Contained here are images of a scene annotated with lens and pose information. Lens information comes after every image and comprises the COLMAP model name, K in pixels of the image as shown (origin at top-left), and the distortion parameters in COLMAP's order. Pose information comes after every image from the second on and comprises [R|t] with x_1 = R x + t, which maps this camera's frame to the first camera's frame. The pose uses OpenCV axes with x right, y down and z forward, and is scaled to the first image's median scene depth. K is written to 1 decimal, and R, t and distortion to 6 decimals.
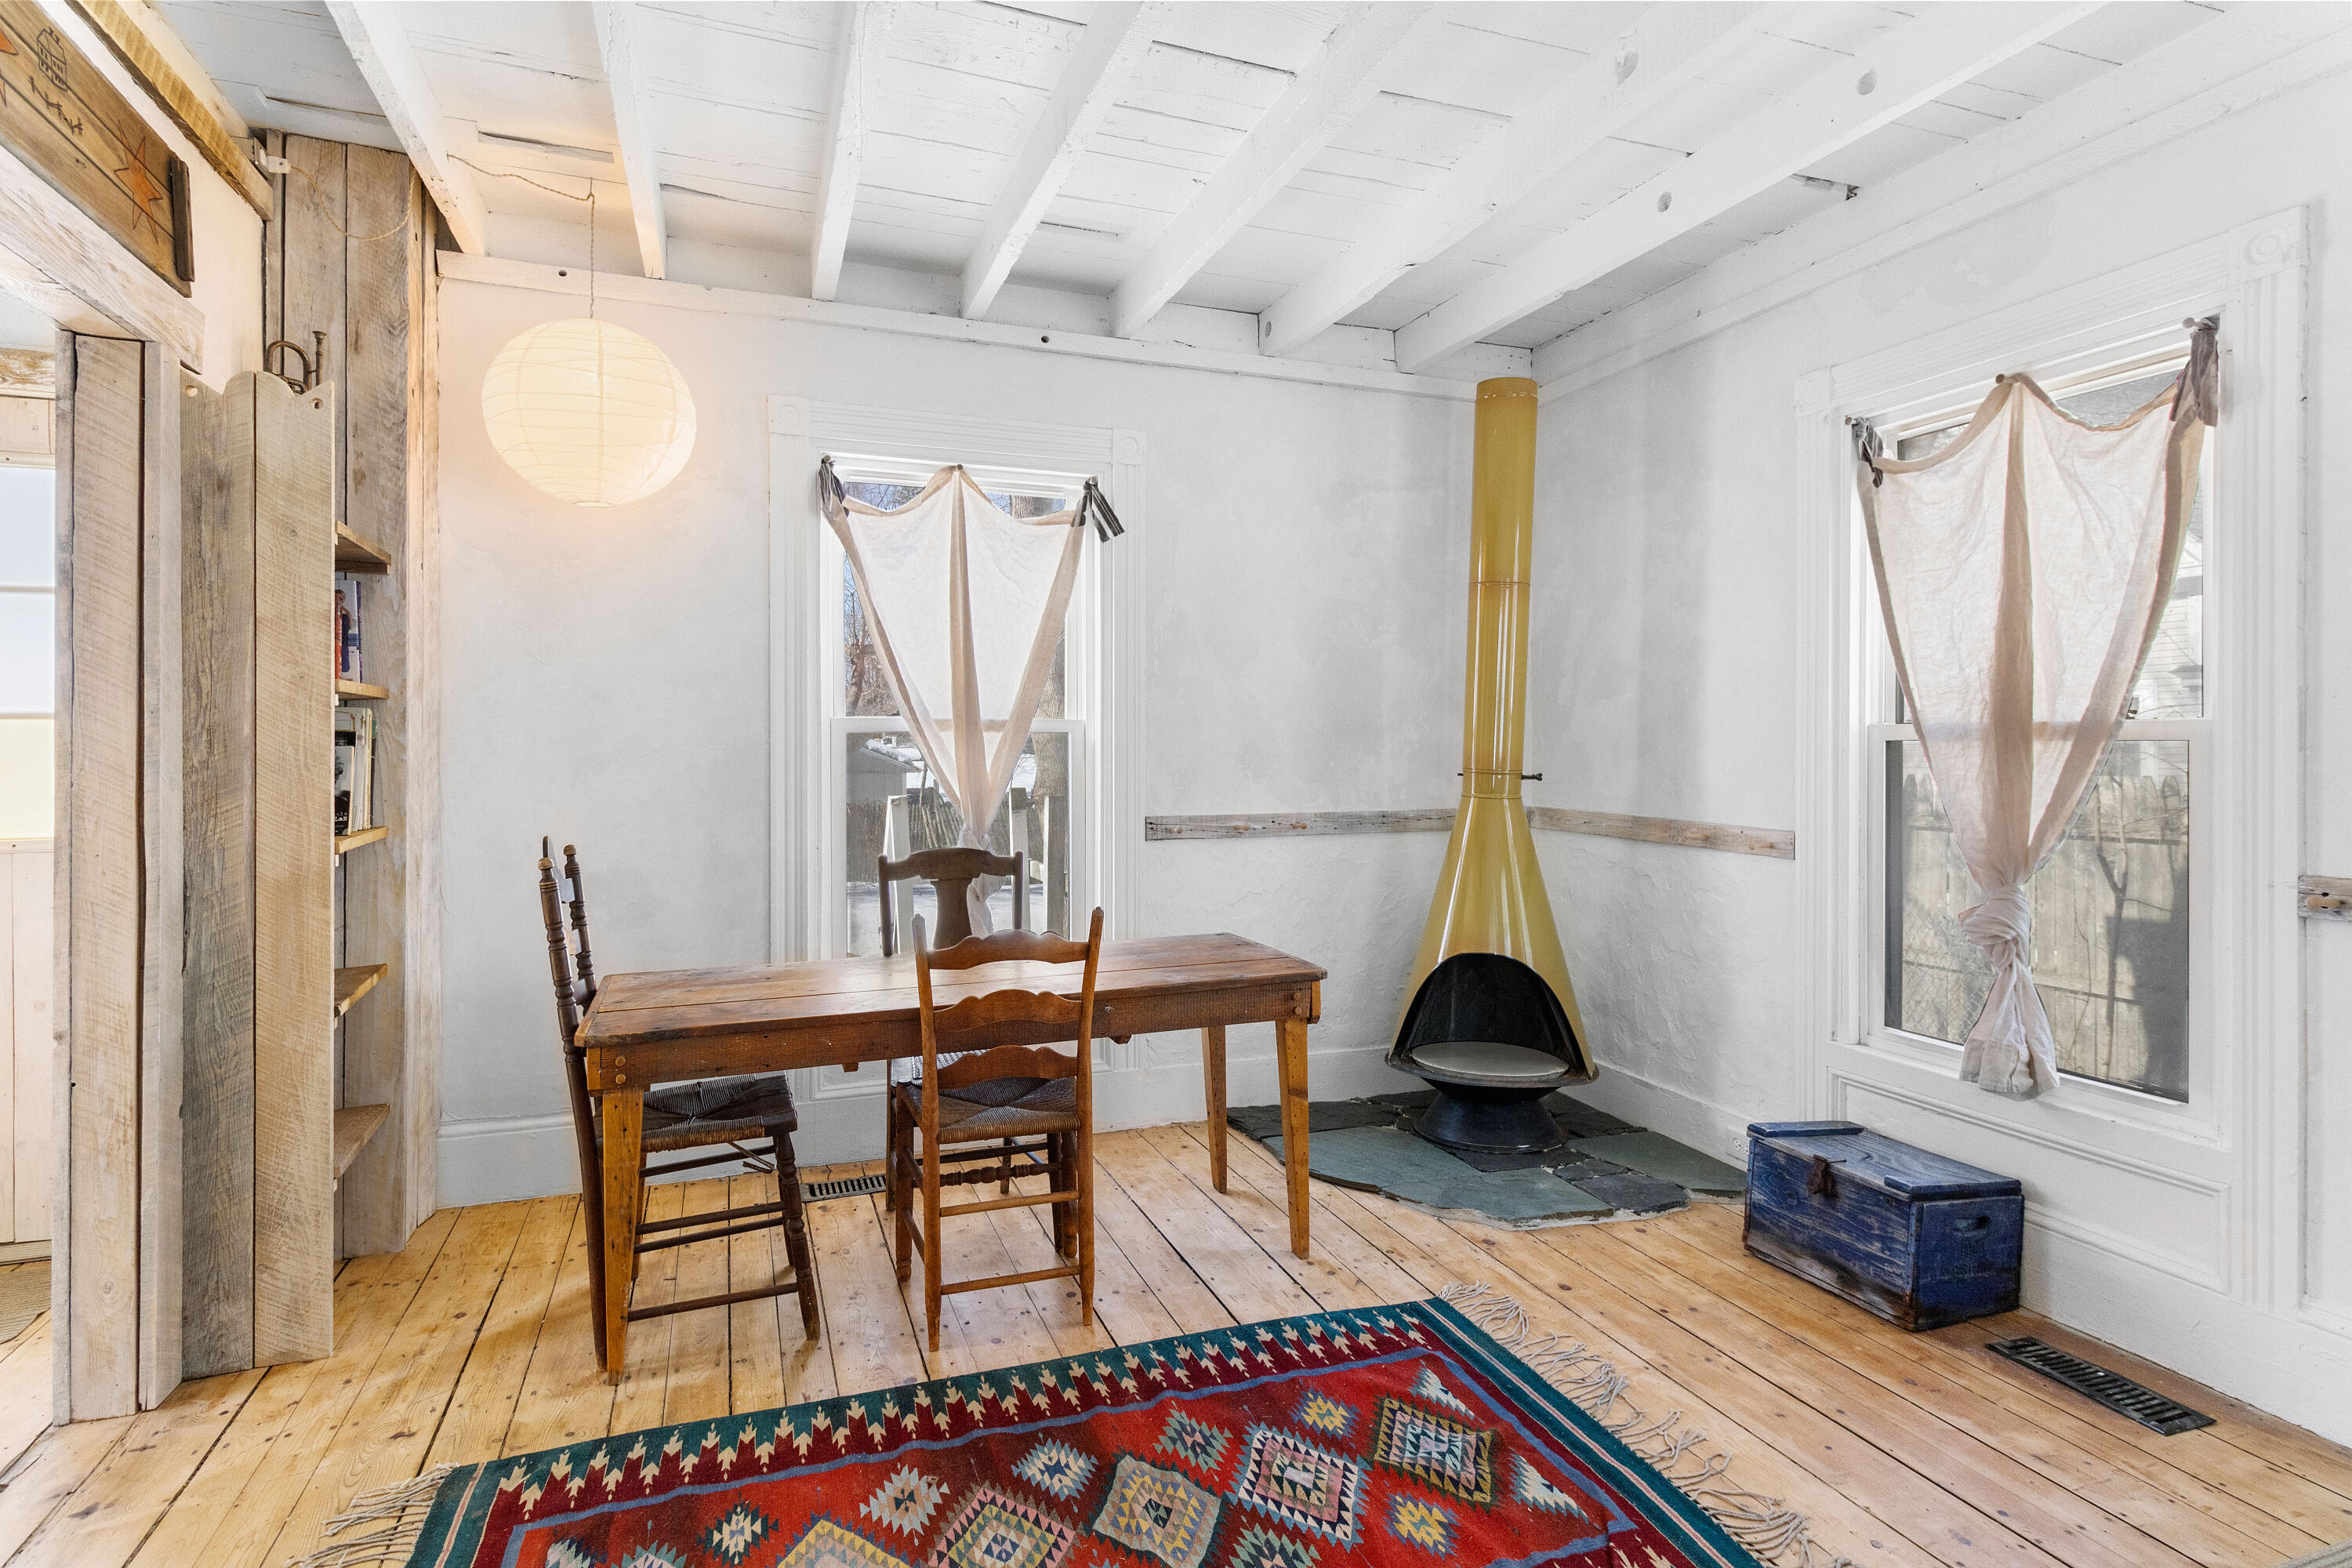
lens RADIAL K [[1208.4, 0, 1179.9], [0, 1208.4, 742.1], [0, 0, 1]] dist [0.003188, 0.000265]
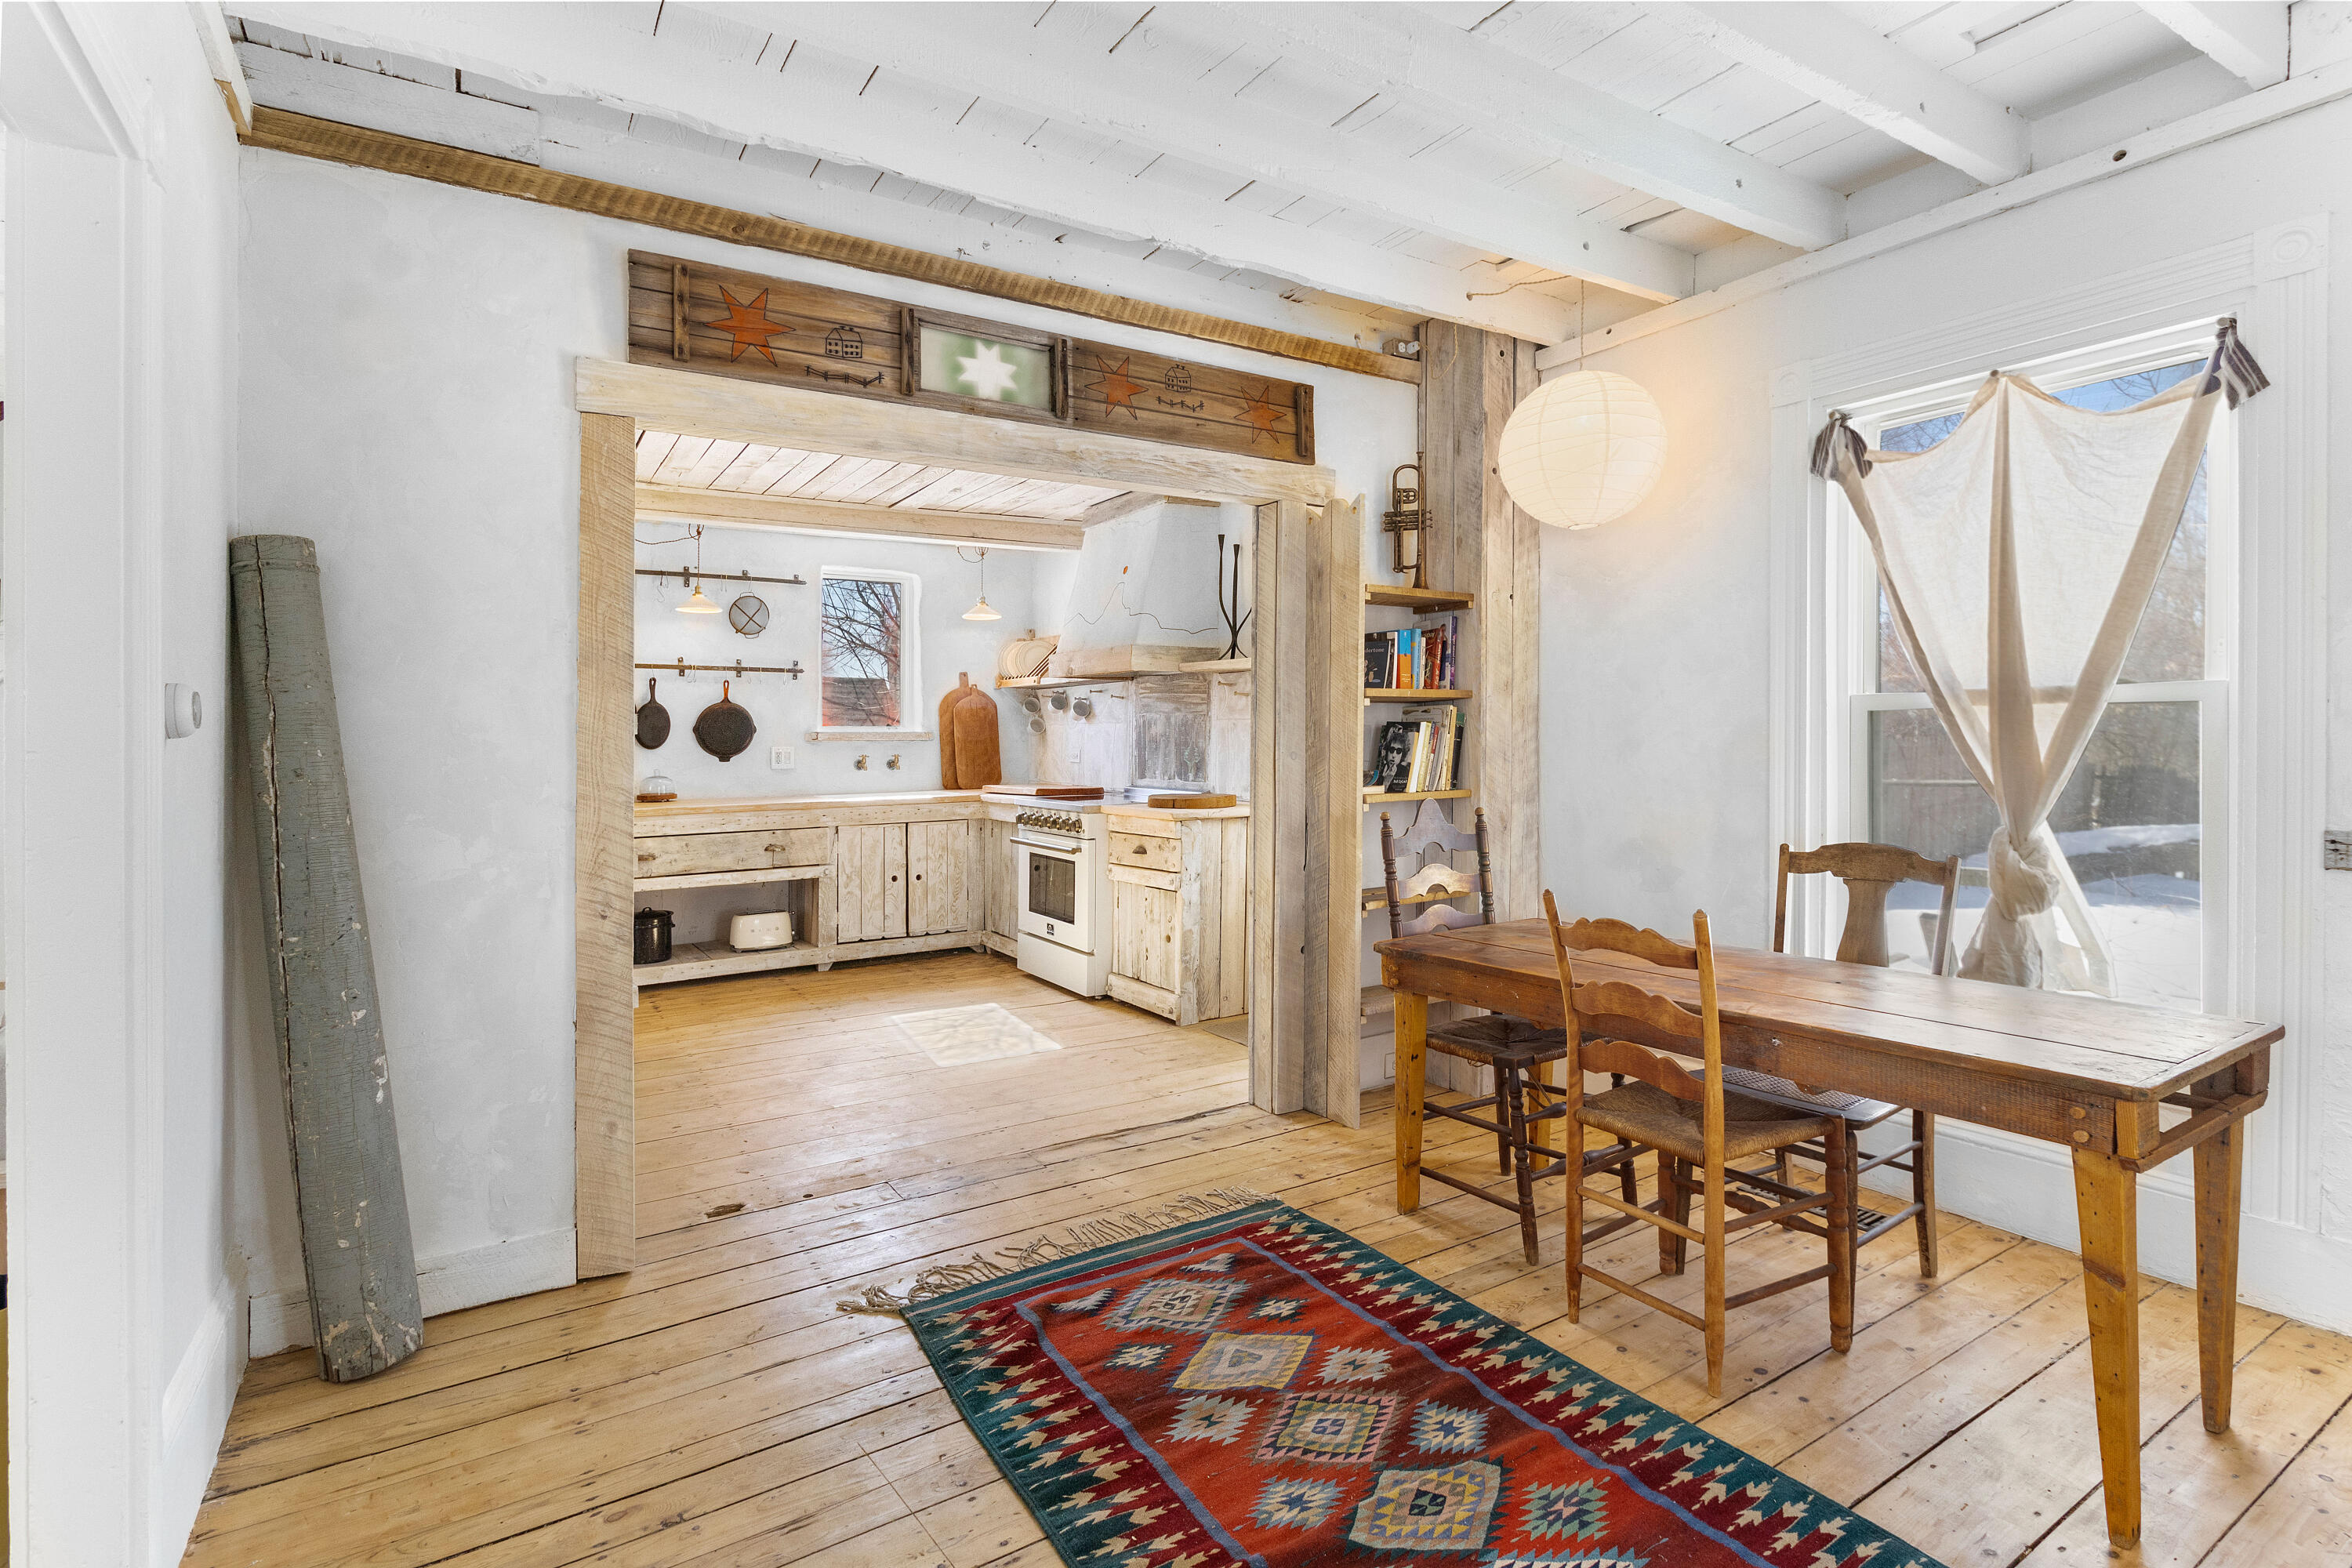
lens RADIAL K [[1152.6, 0, 1198.2], [0, 1152.6, 718.4], [0, 0, 1]] dist [0.000193, -0.000524]
pose [[0.213854, -0.023902, -0.976573, 0.633013], [0.014635, 0.999667, -0.021263, 0.013131], [0.976756, -0.009745, 0.214133, 0.455223]]
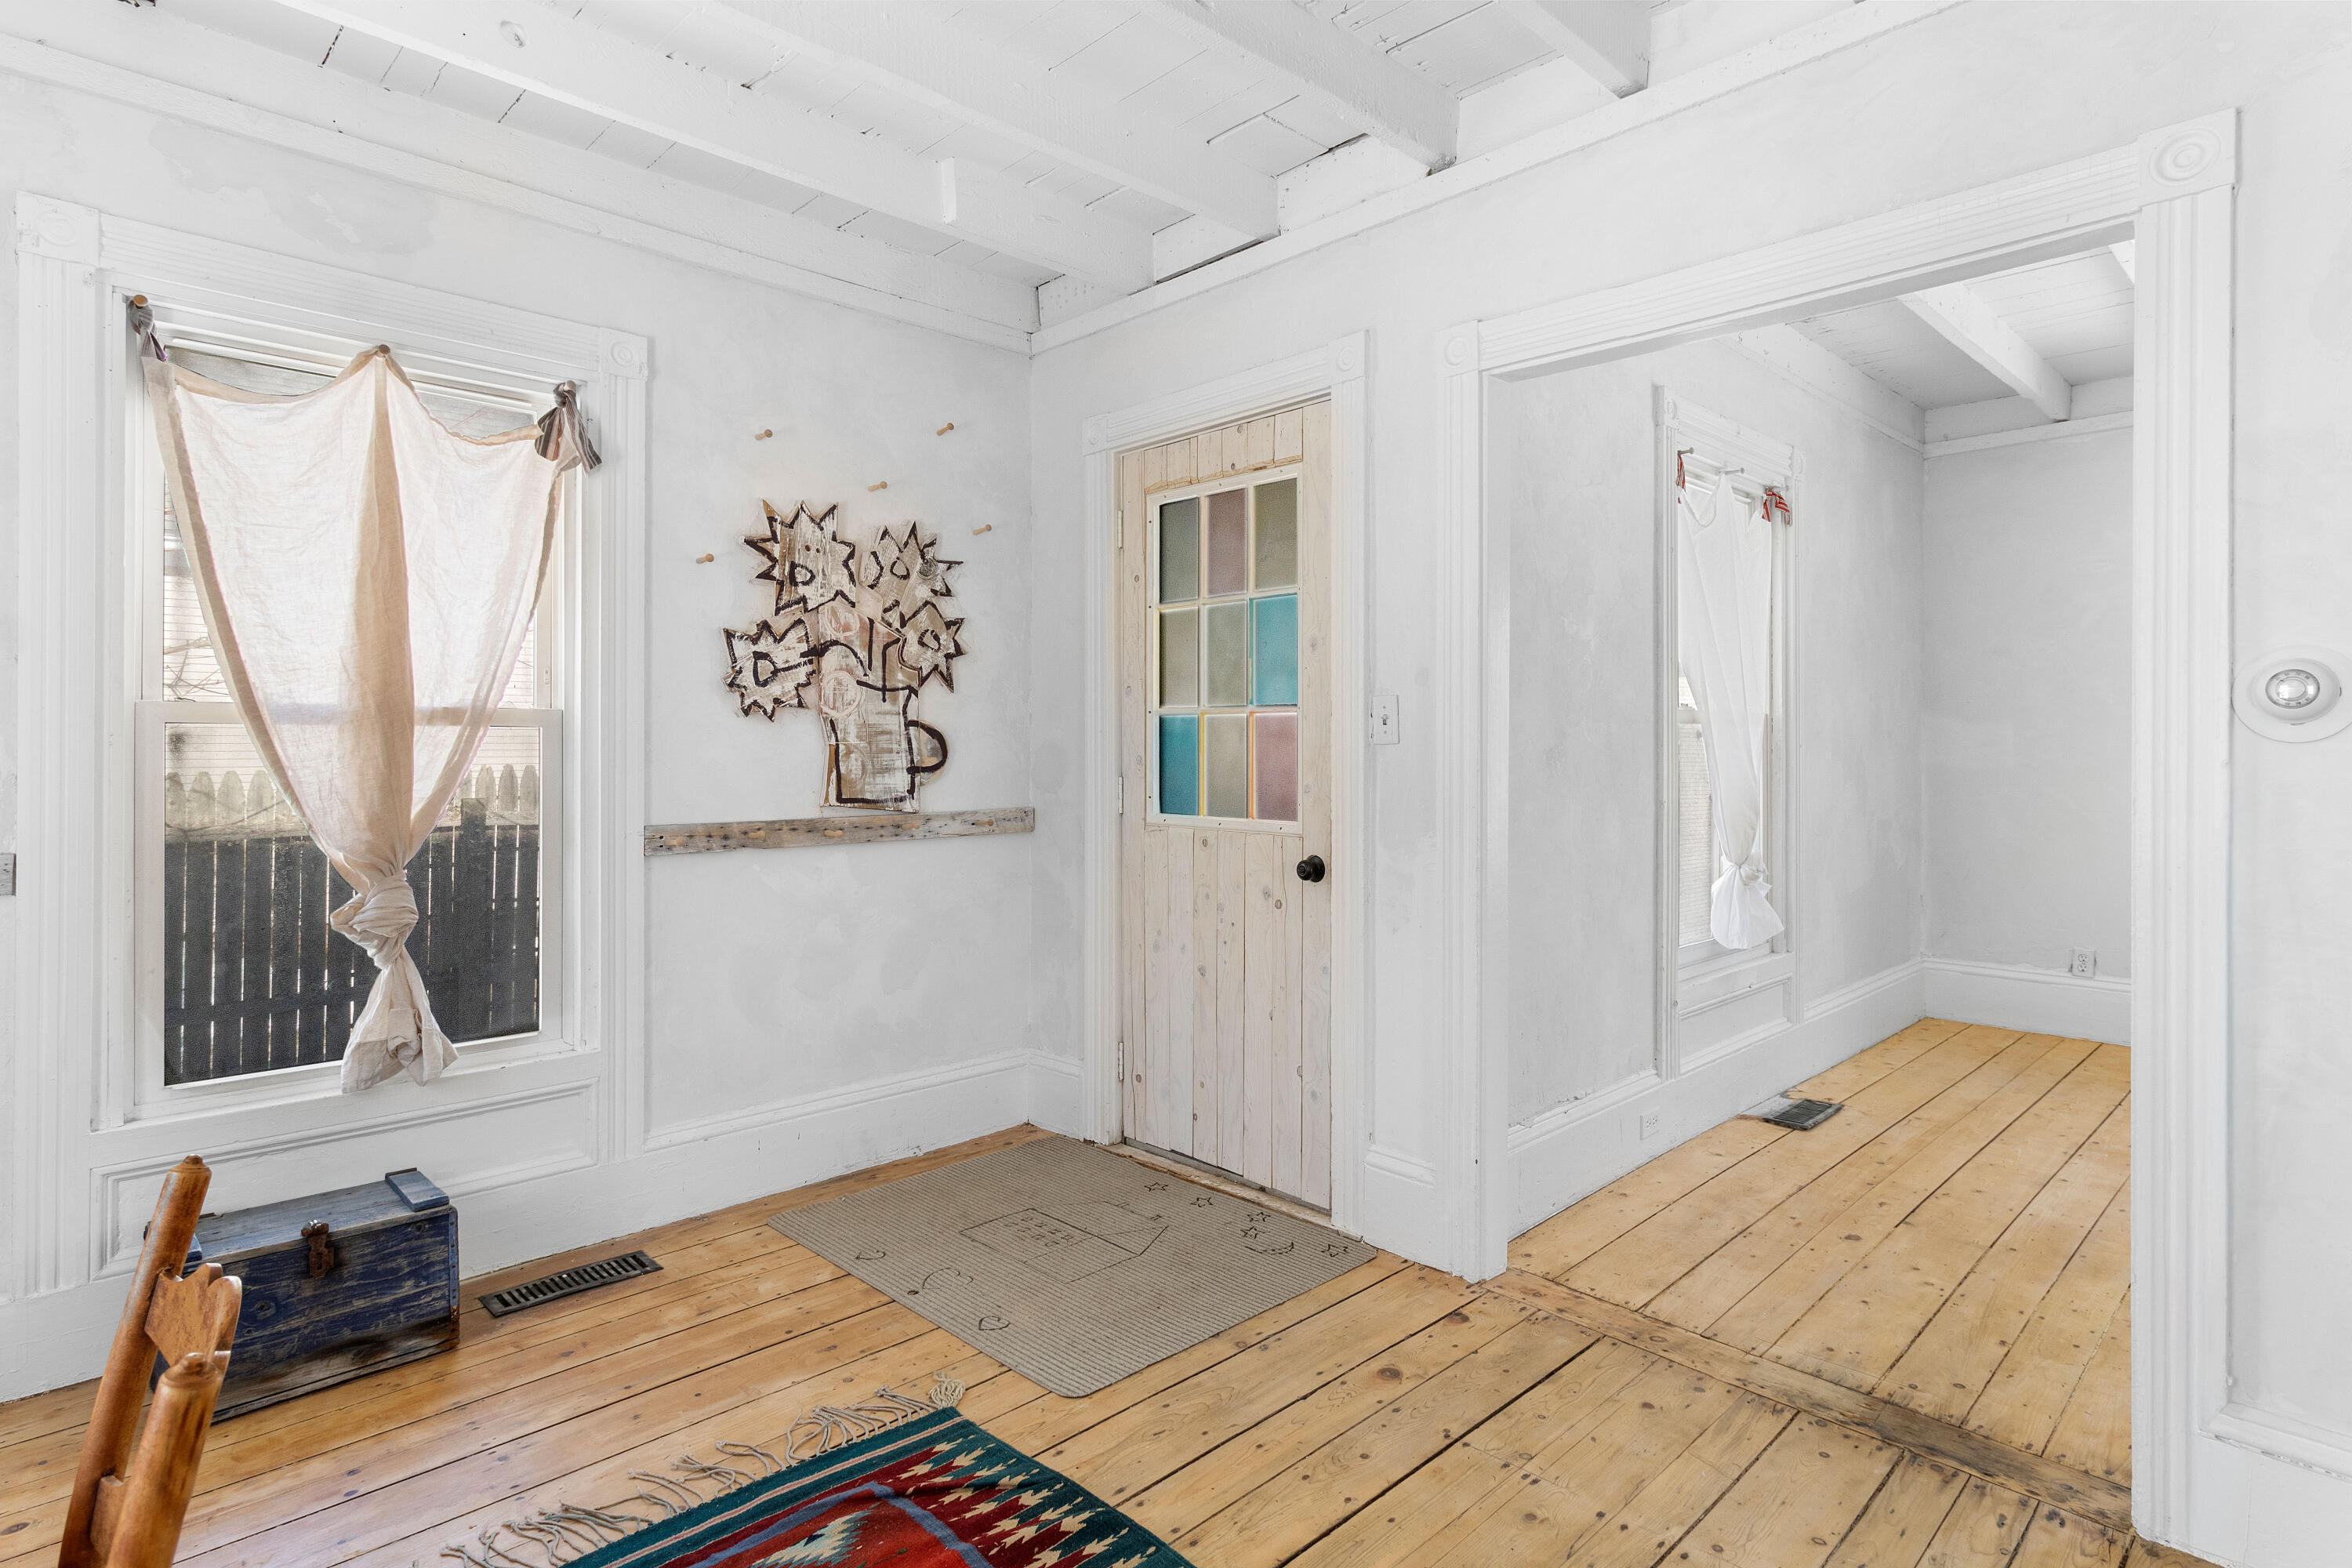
lens RADIAL K [[1217.7, 0, 1181.1], [0, 1217.7, 737.2], [0, 0, 1]] dist [0.004994, 0.000892]
pose [[-0.406861, 0.006471, 0.913467, -0.487267], [-0.002668, 0.999962, -0.008272, 0.015701], [-0.913486, -0.005802, -0.406828, 0.845552]]
